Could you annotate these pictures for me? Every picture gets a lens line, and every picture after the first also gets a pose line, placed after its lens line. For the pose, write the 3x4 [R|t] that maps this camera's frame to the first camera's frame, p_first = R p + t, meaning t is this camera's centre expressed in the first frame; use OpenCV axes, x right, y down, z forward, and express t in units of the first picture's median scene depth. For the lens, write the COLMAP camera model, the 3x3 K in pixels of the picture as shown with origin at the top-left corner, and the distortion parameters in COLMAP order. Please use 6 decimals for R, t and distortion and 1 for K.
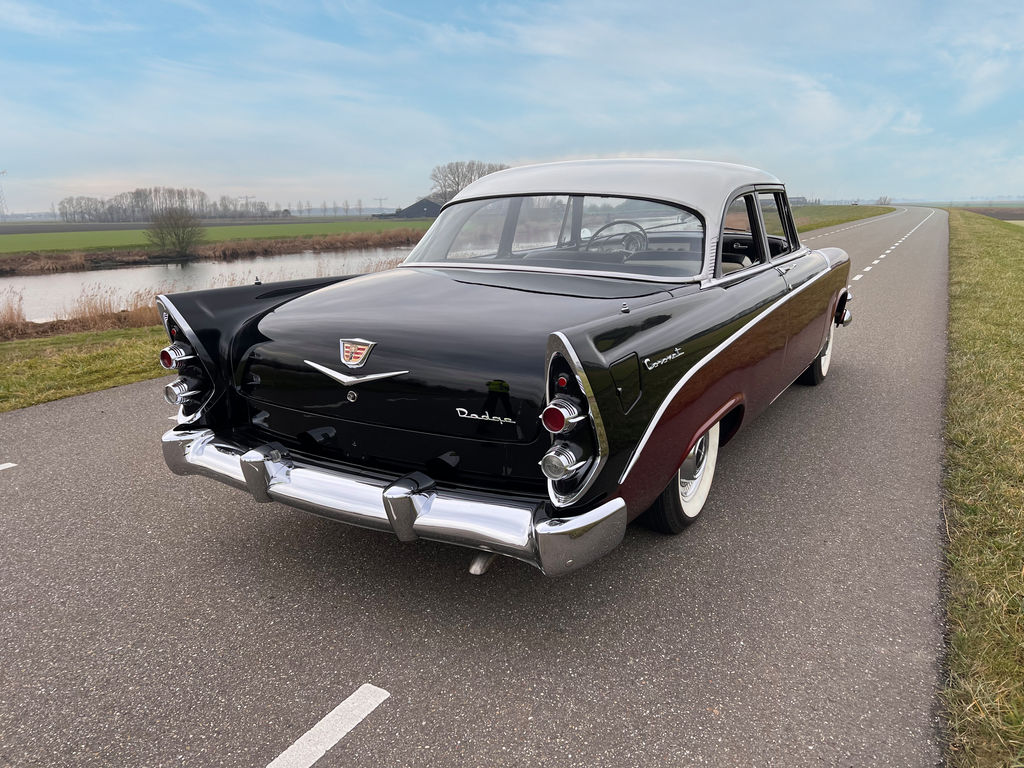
lens RADIAL K [[769.3, 0, 512.0], [0, 769.3, 384.0], [0, 0, 1]] dist [0.009718, -0.000341]
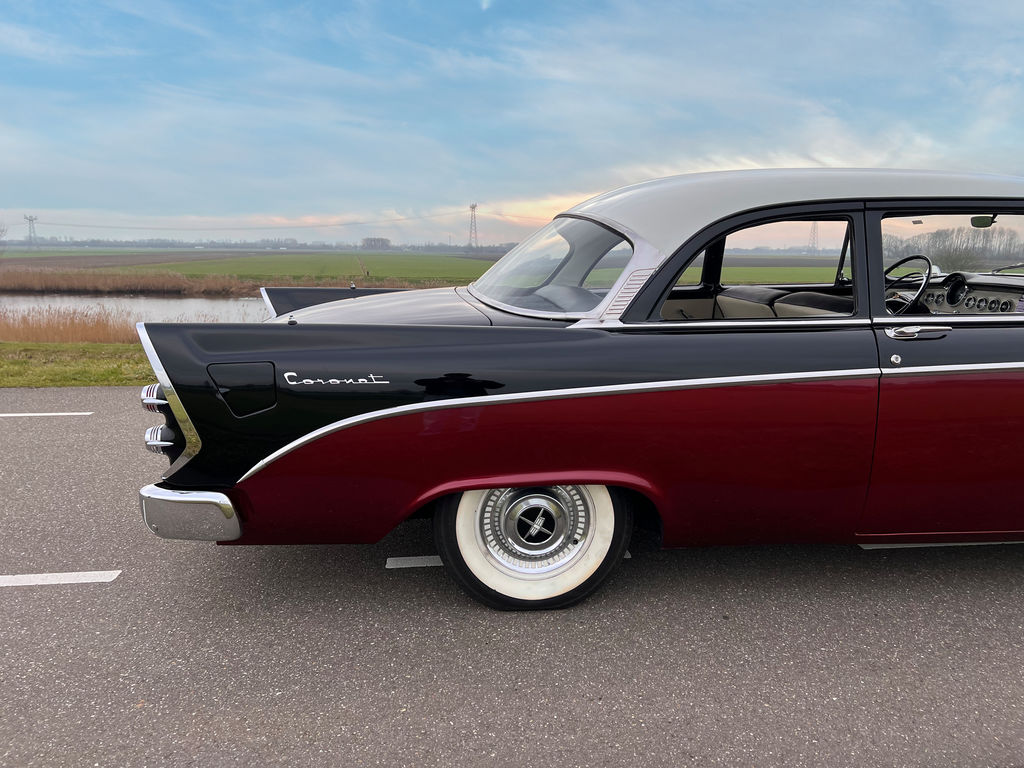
lens RADIAL K [[769.3, 0, 512.0], [0, 769.3, 384.0], [0, 0, 1]] dist [0.009718, -0.000341]
pose [[0.589577, 0.159128, -0.791882, 1.090222], [-0.197197, 0.979092, 0.049929, -0.120427], [0.783270, 0.126720, 0.608630, 0.590722]]
